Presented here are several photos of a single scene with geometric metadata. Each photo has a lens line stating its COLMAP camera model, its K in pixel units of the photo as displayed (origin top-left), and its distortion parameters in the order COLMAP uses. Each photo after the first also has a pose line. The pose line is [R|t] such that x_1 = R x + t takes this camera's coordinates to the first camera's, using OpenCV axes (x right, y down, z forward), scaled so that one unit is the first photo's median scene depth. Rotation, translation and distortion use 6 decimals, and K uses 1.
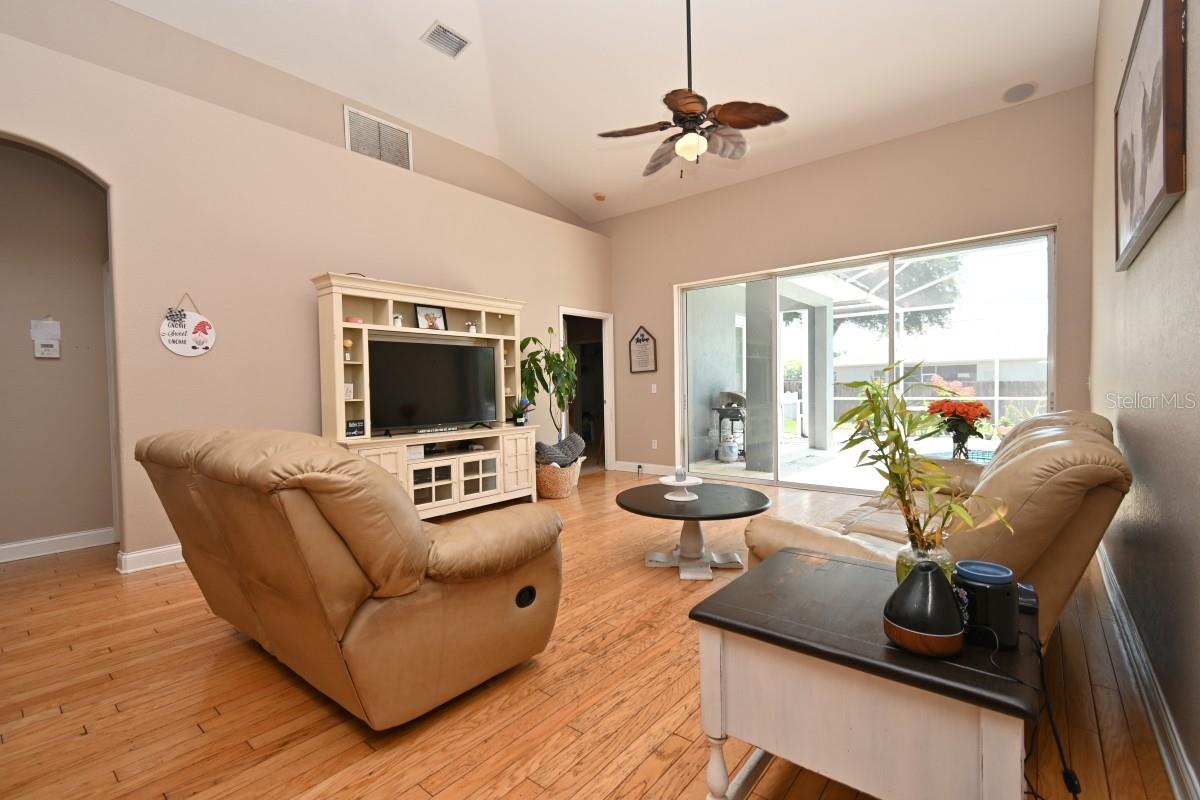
lens RADIAL K [[533.1, 0, 596.1], [0, 533.1, 399.9], [0, 0, 1]] dist [0.000514, -0.000648]
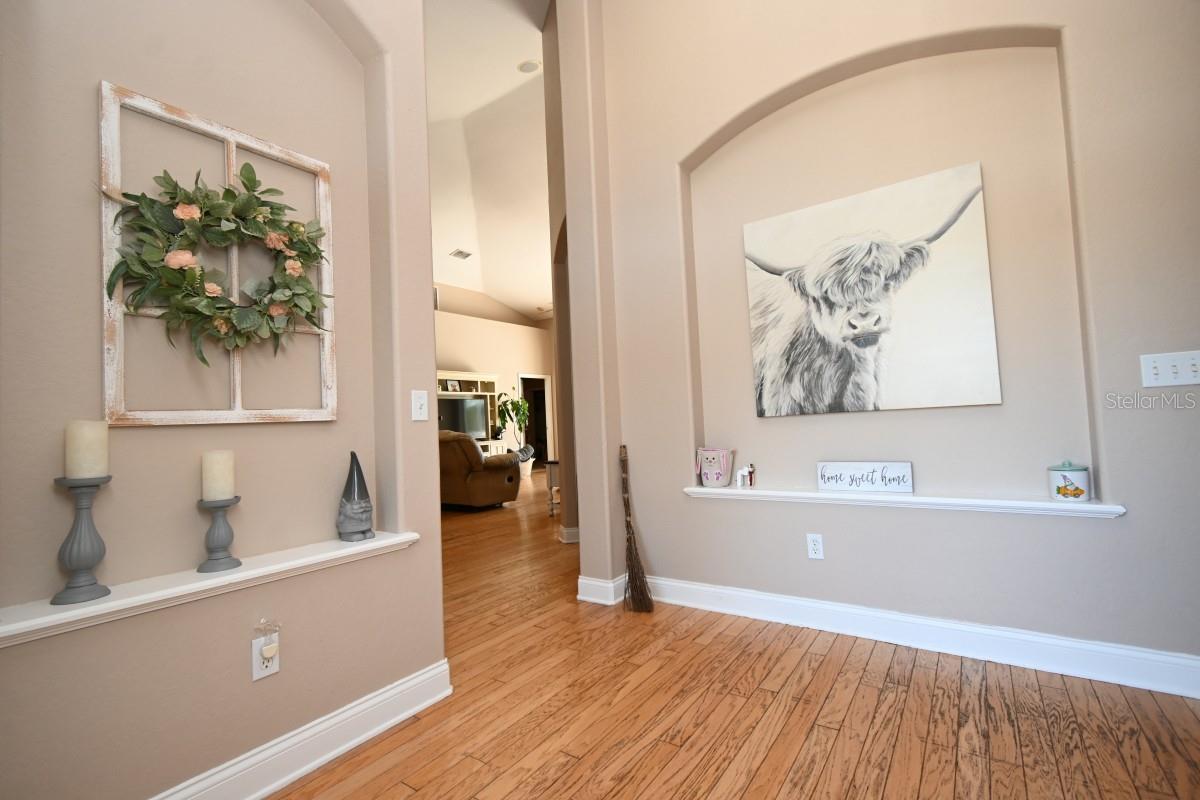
lens RADIAL K [[533.1, 0, 596.1], [0, 533.1, 399.9], [0, 0, 1]] dist [0.000514, -0.000648]
pose [[0.997554, -0.022963, 0.066025, 0.078976], [0.027238, 0.997540, -0.064586, 0.037041], [-0.064380, 0.066226, 0.995726, -0.884964]]
